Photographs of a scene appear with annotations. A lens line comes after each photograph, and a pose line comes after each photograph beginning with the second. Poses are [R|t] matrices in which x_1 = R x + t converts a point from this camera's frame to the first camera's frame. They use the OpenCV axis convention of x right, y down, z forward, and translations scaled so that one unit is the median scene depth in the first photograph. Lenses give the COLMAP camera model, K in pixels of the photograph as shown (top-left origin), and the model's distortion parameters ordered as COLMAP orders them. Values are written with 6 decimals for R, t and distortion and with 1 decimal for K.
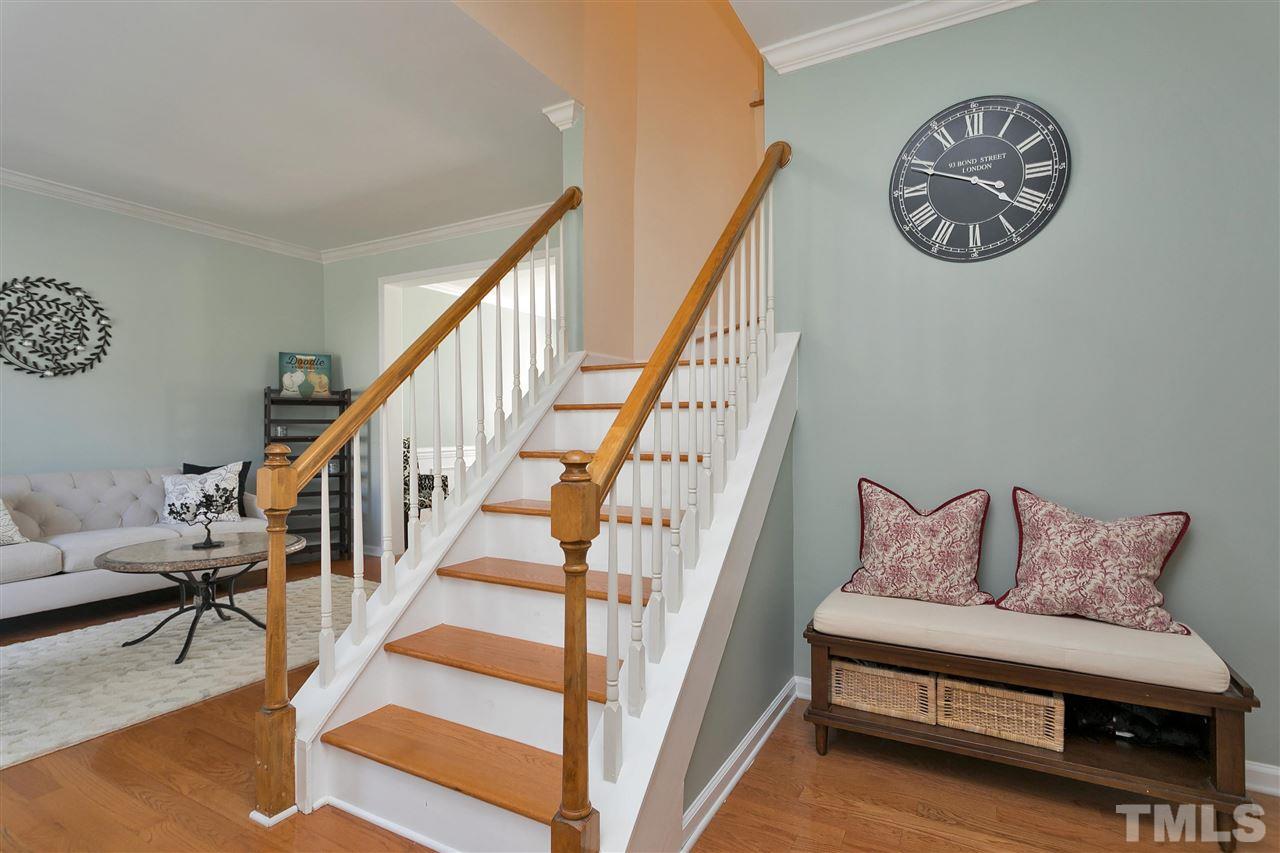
lens RADIAL K [[627.6, 0, 638.9], [0, 627.6, 429.6], [0, 0, 1]] dist [-0.003093, 0.001849]
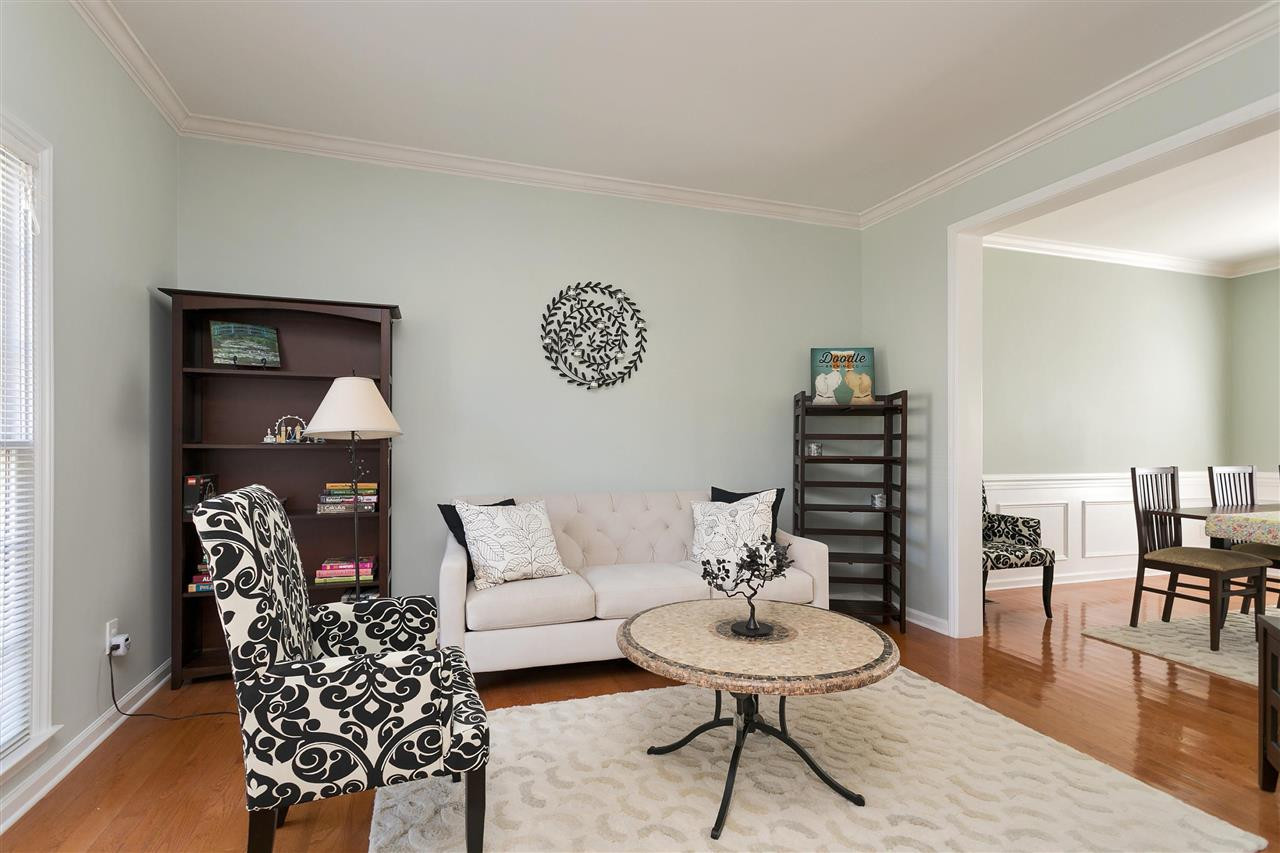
lens RADIAL K [[627.6, 0, 635.9], [0, 627.6, 435.1], [0, 0, 1]] dist [-0.003093, 0.001849]
pose [[0.743833, -0.002699, -0.668360, -0.274139], [-0.008325, 0.999877, -0.013302, -0.003839], [0.668313, 0.015459, 0.743719, 0.349682]]
